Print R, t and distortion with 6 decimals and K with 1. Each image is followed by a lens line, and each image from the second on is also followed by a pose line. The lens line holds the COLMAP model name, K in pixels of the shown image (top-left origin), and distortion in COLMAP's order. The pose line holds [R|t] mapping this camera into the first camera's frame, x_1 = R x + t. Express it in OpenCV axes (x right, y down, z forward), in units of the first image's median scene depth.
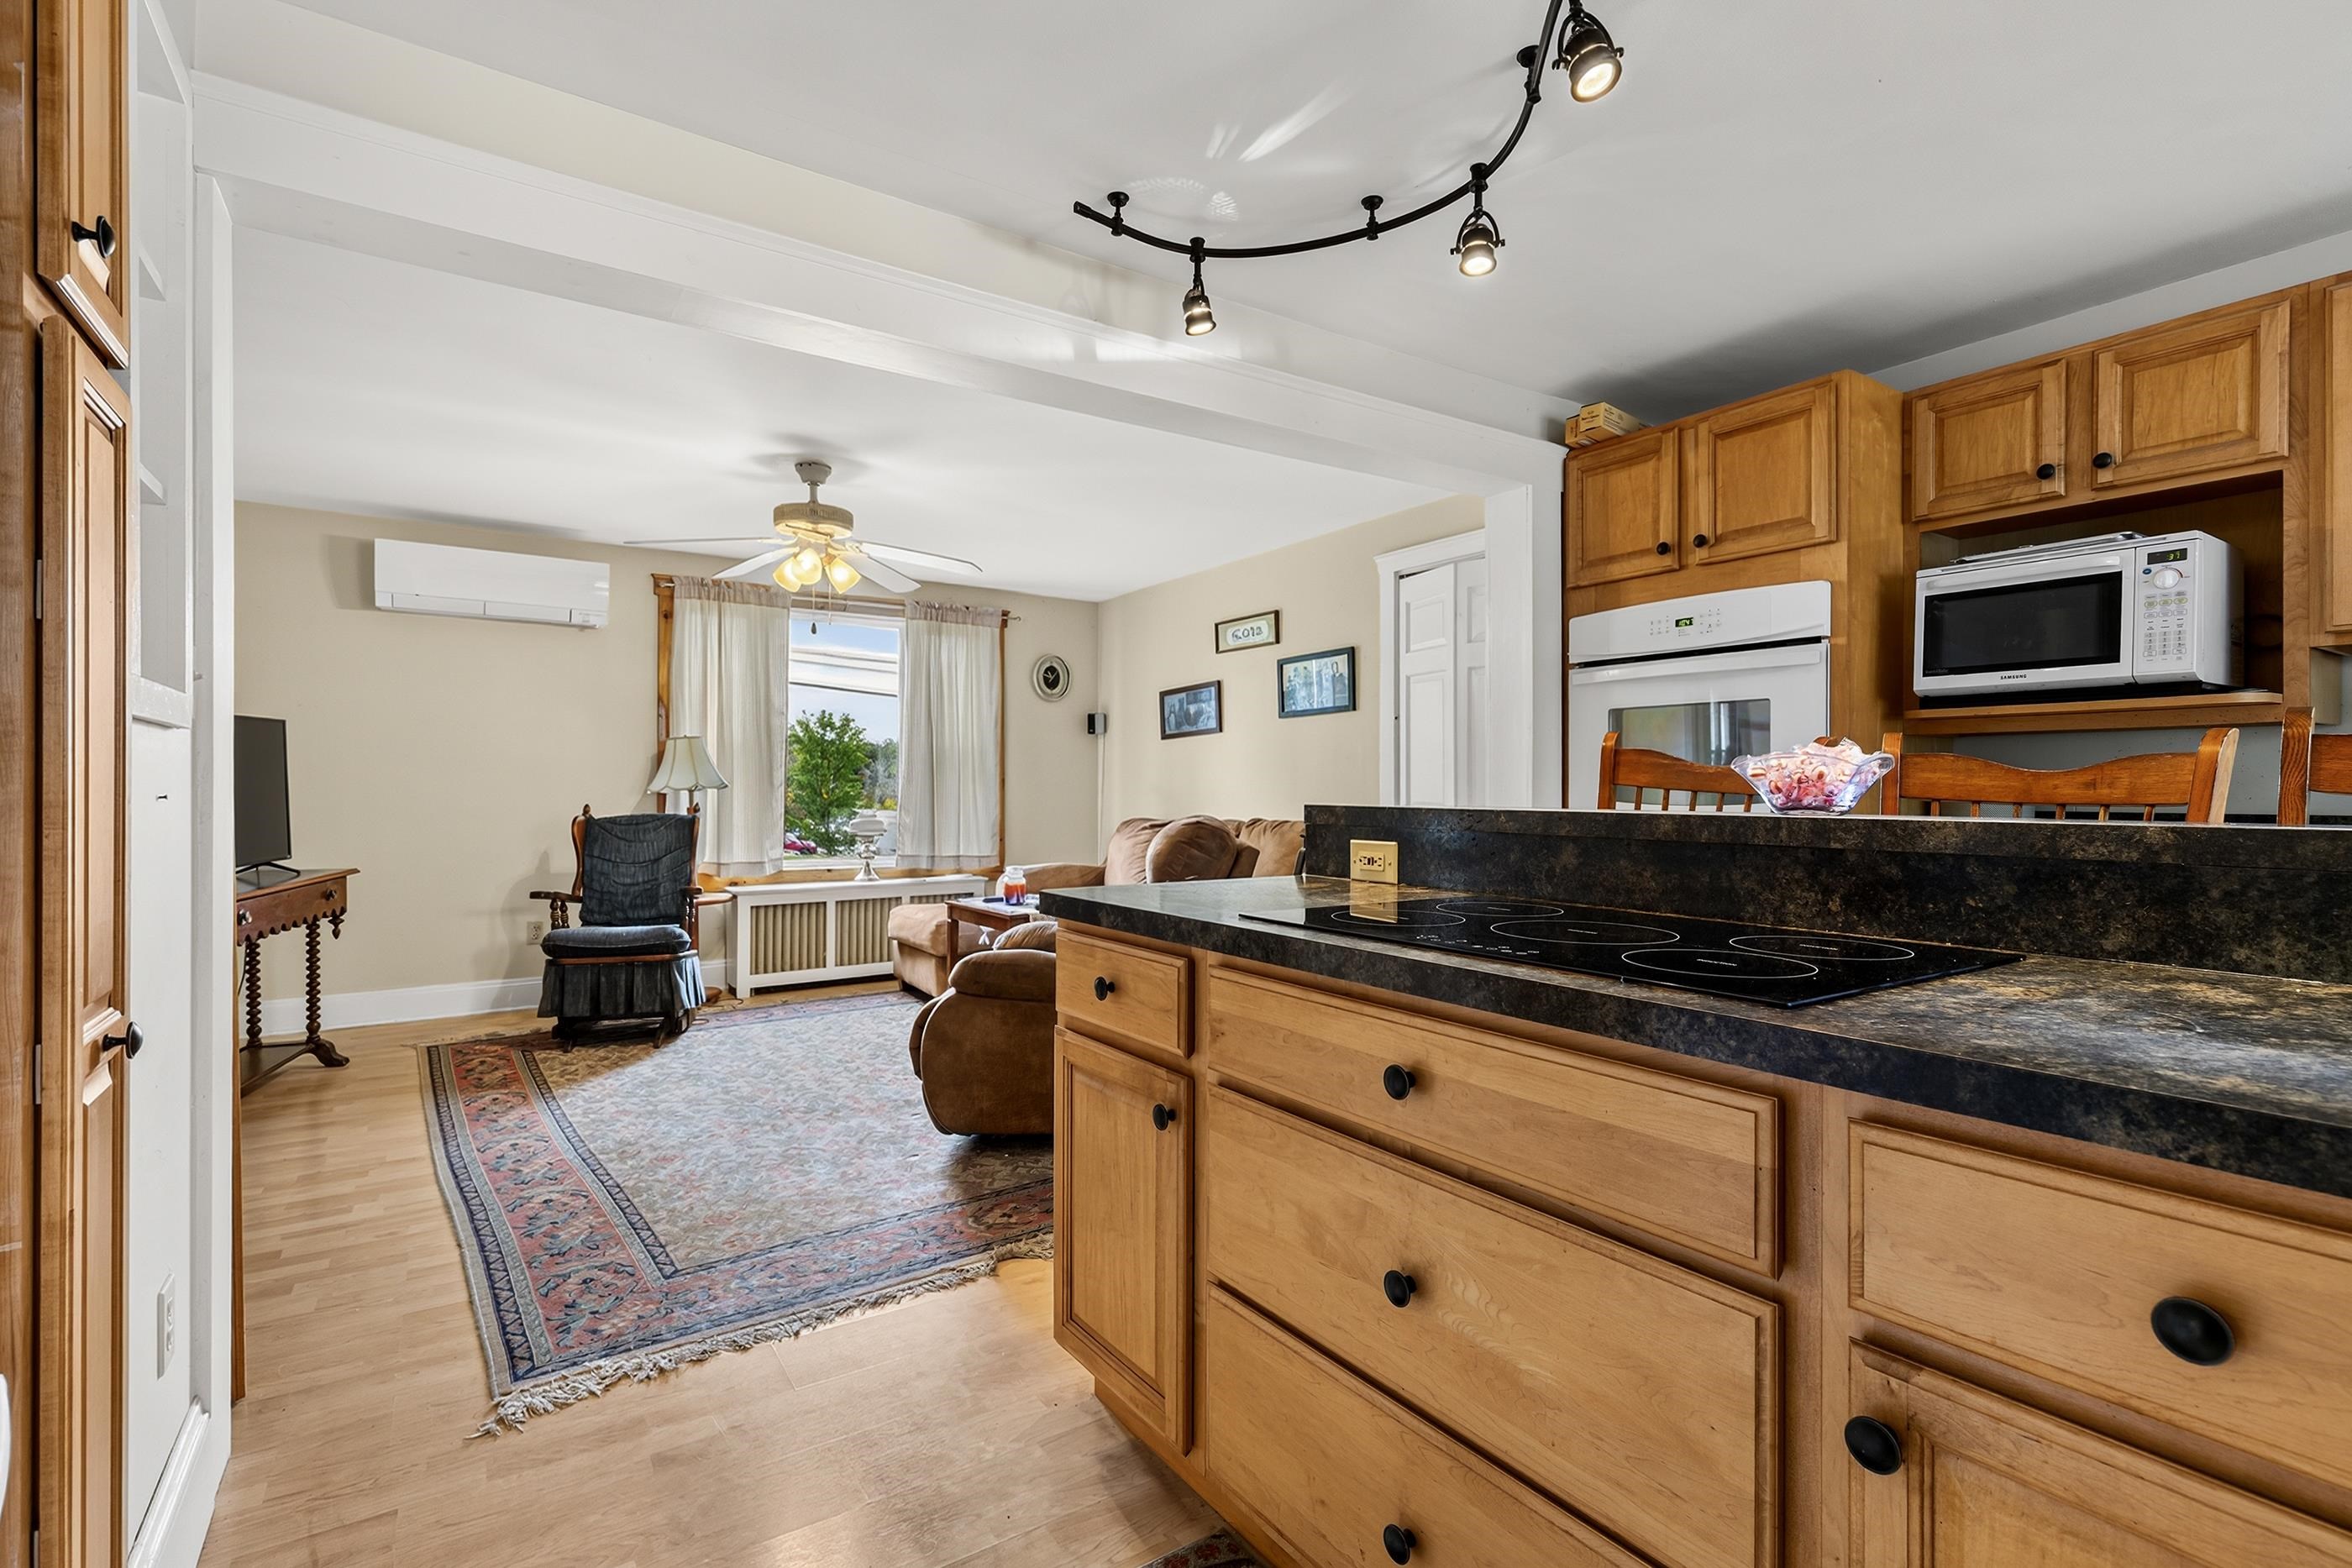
lens RADIAL K [[1072.9, 0, 1182.4], [0, 1072.9, 792.2], [0, 0, 1]] dist [0.012694, -0.003275]
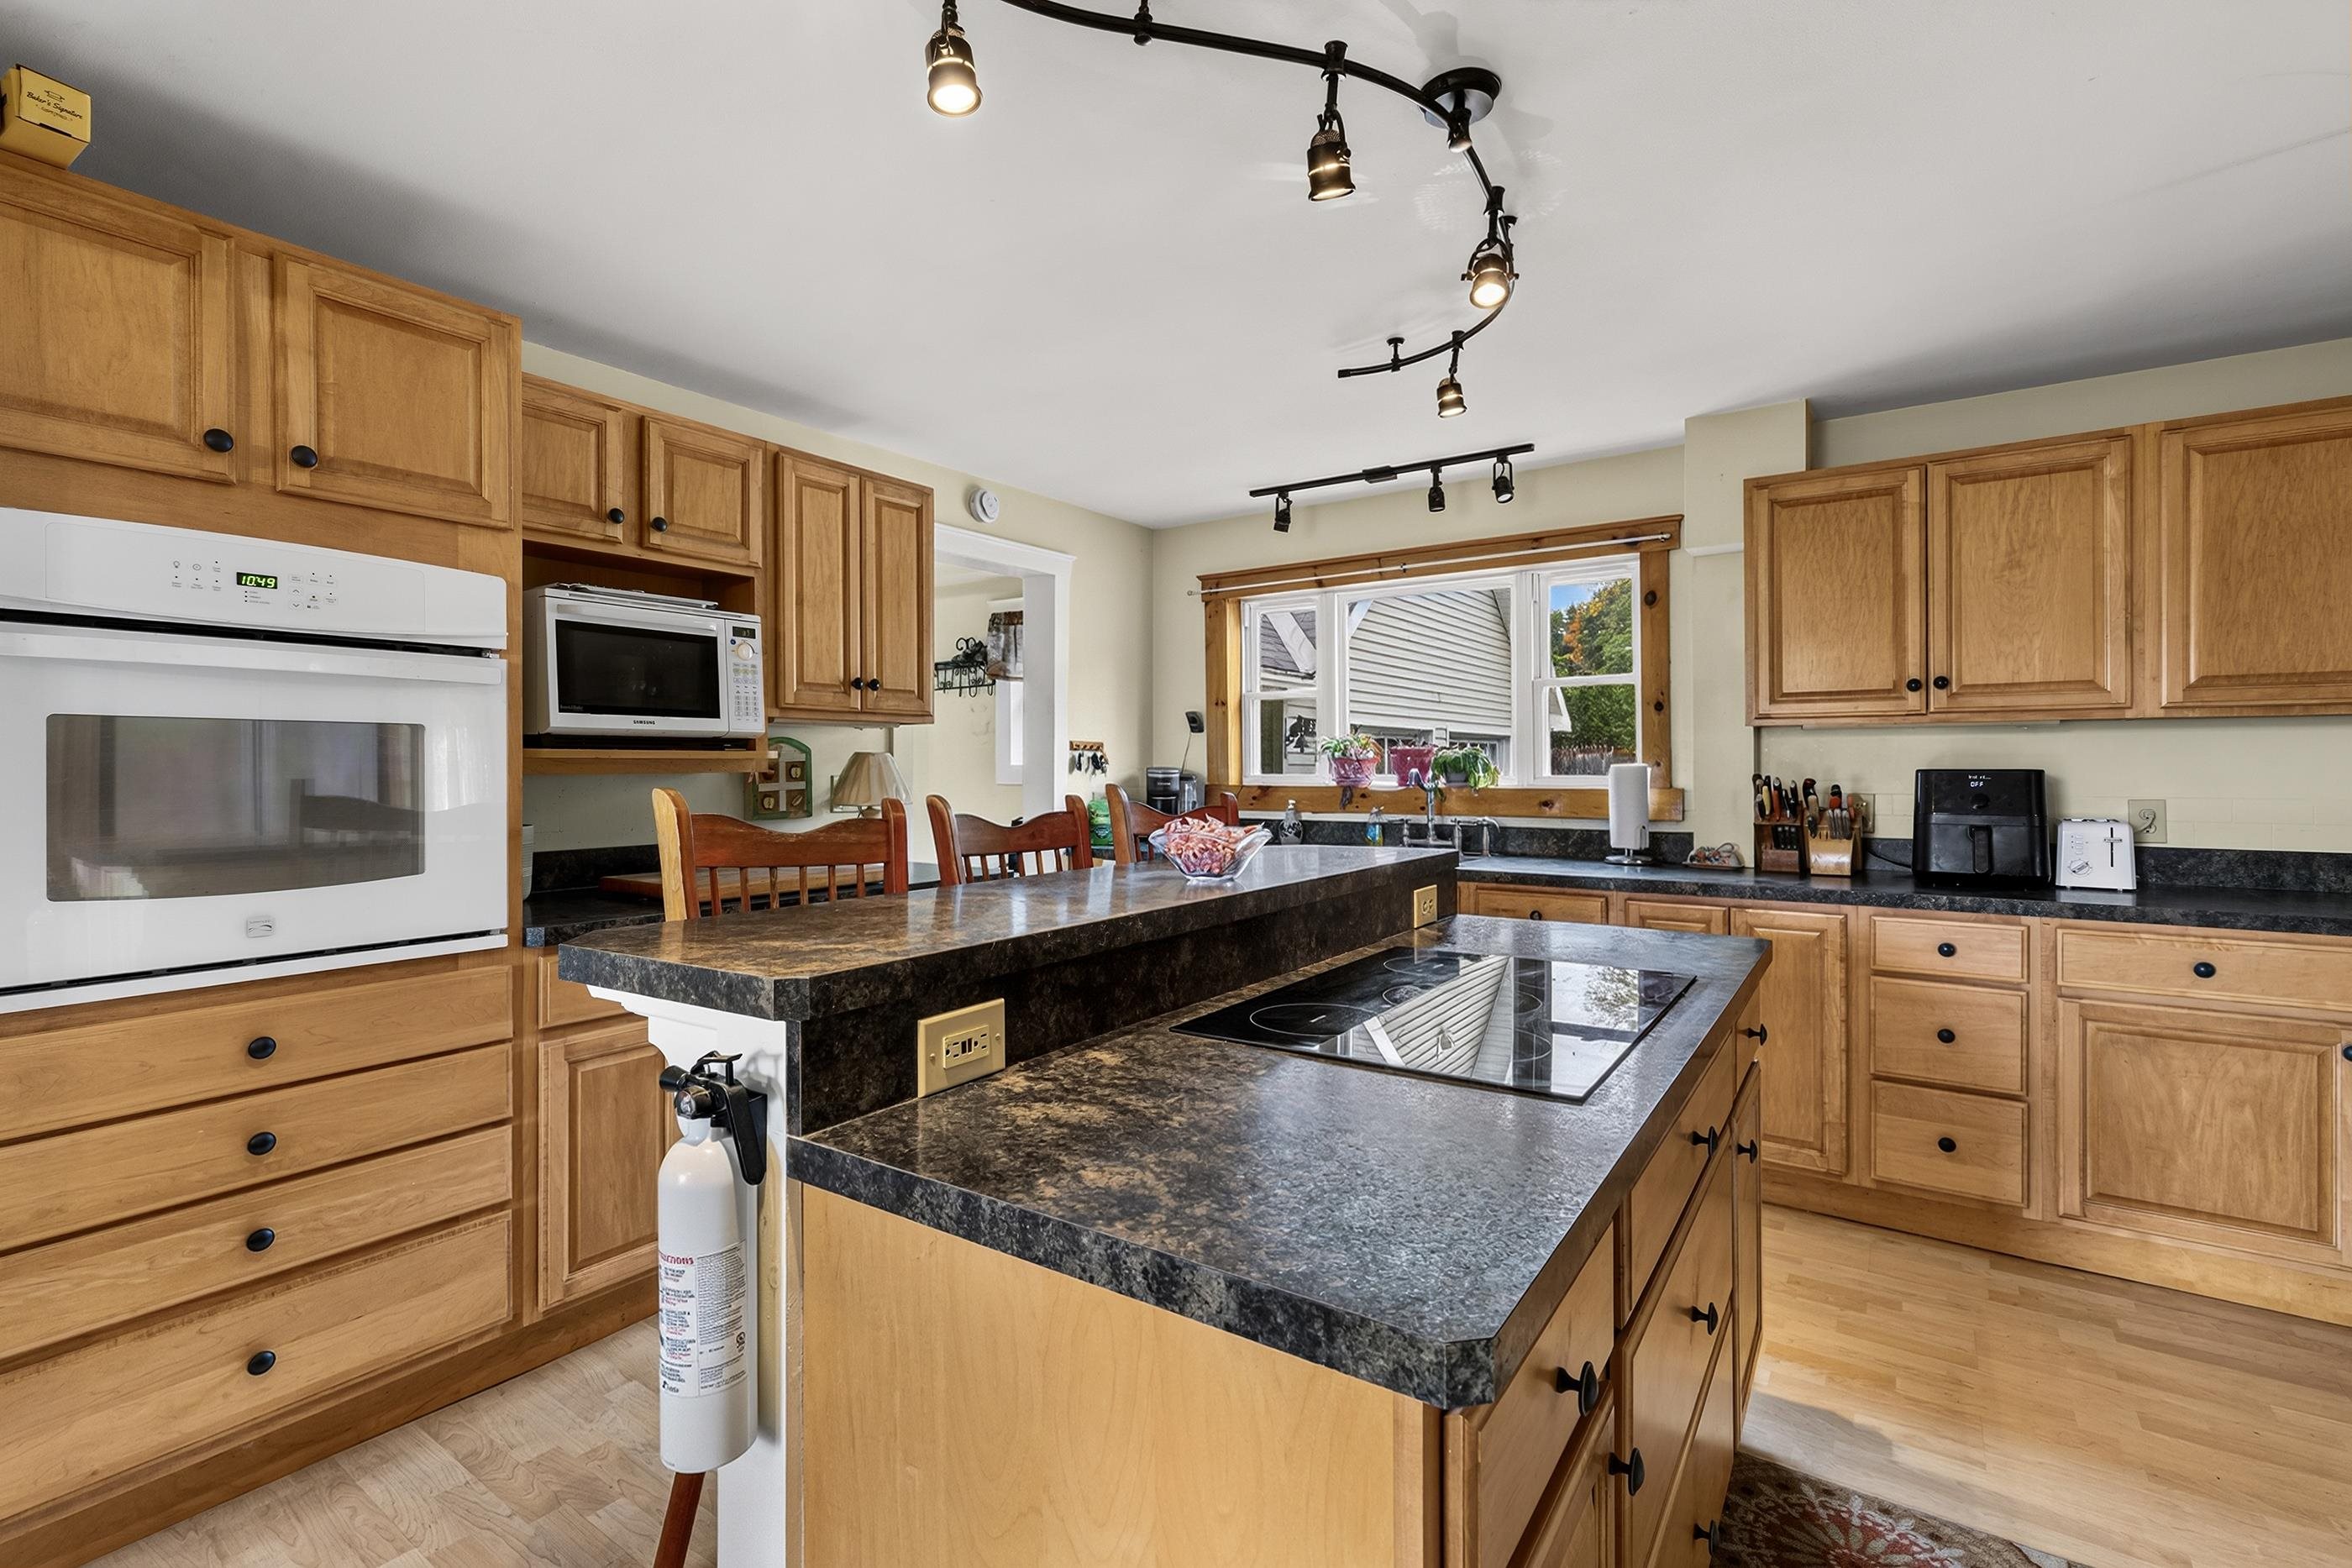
lens RADIAL K [[1072.9, 0, 1149.1], [0, 1072.9, 763.9], [0, 0, 1]] dist [0.012694, -0.003275]
pose [[-0.371862, -0.000778, 0.928288, -0.372904], [0.007835, 0.999961, 0.003977, -0.083136], [-0.928255, 0.008752, -0.371842, 1.119888]]
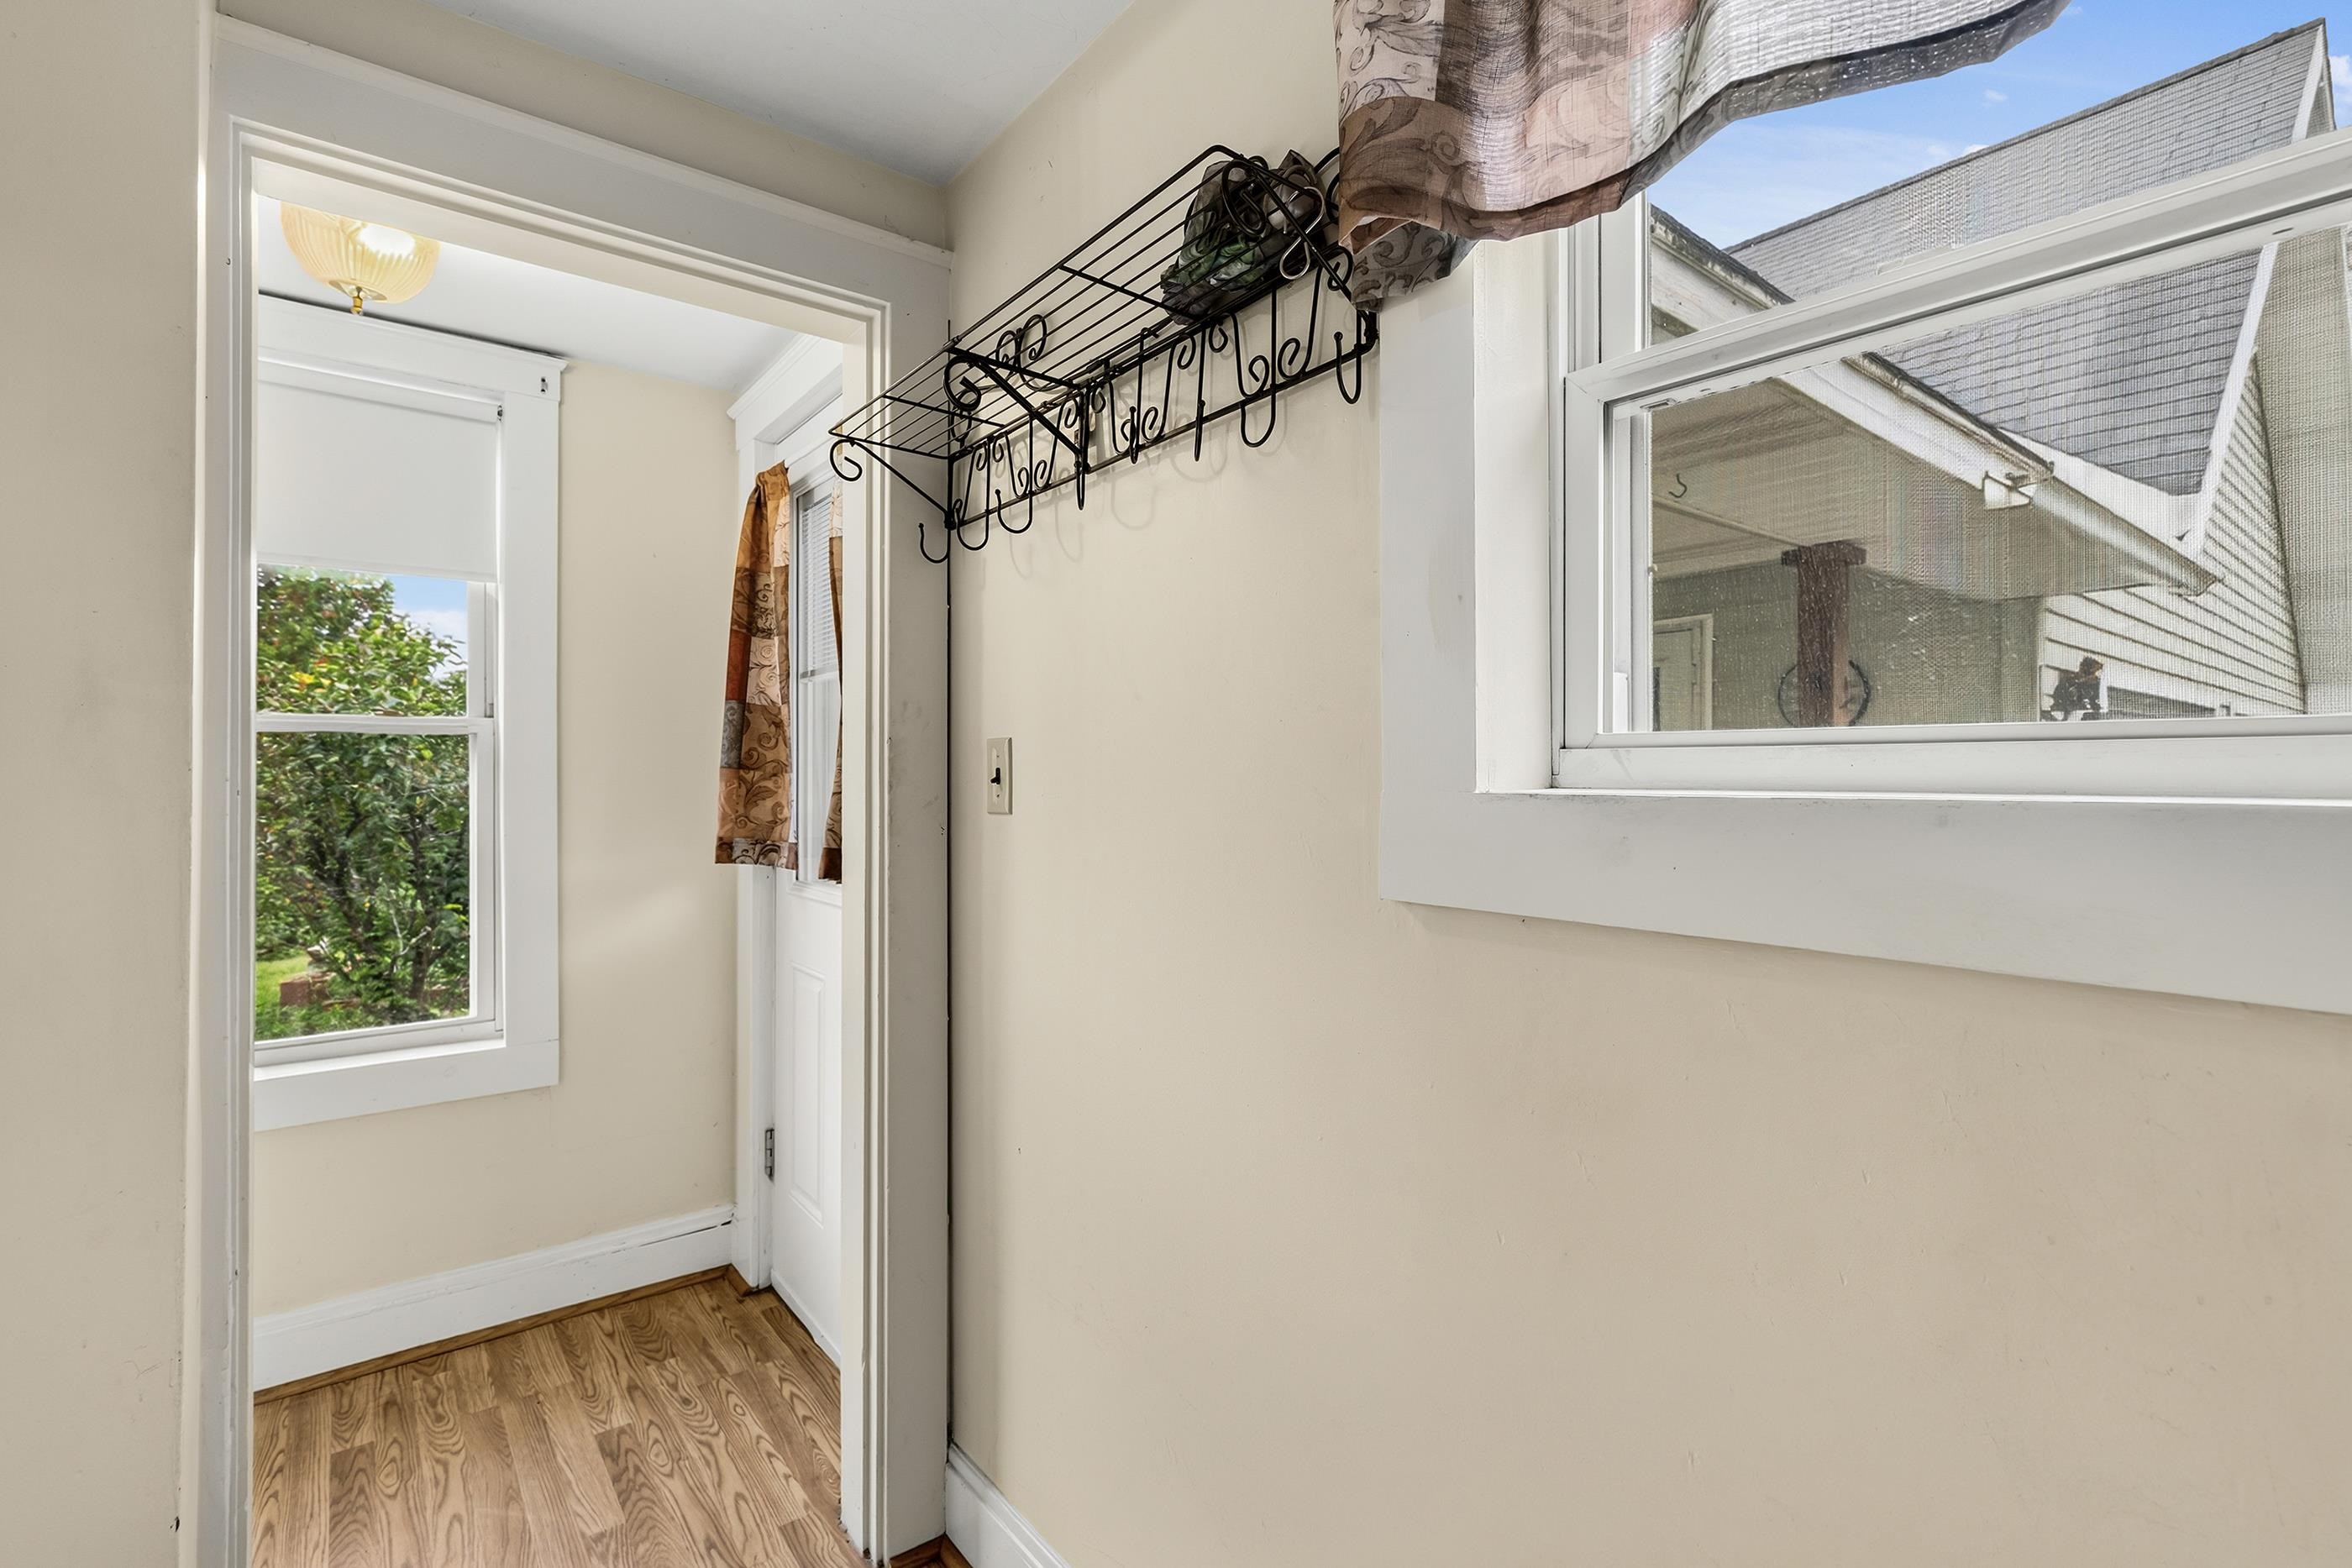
lens RADIAL K [[1072.9, 0, 1171.2], [0, 1072.9, 779.4], [0, 0, 1]] dist [0.012694, -0.003275]
pose [[-0.086903, -0.000558, 0.996217, 1.663970], [0.007908, 0.999968, 0.001250, -0.082157], [-0.996185, 0.007987, -0.086896, 0.640152]]
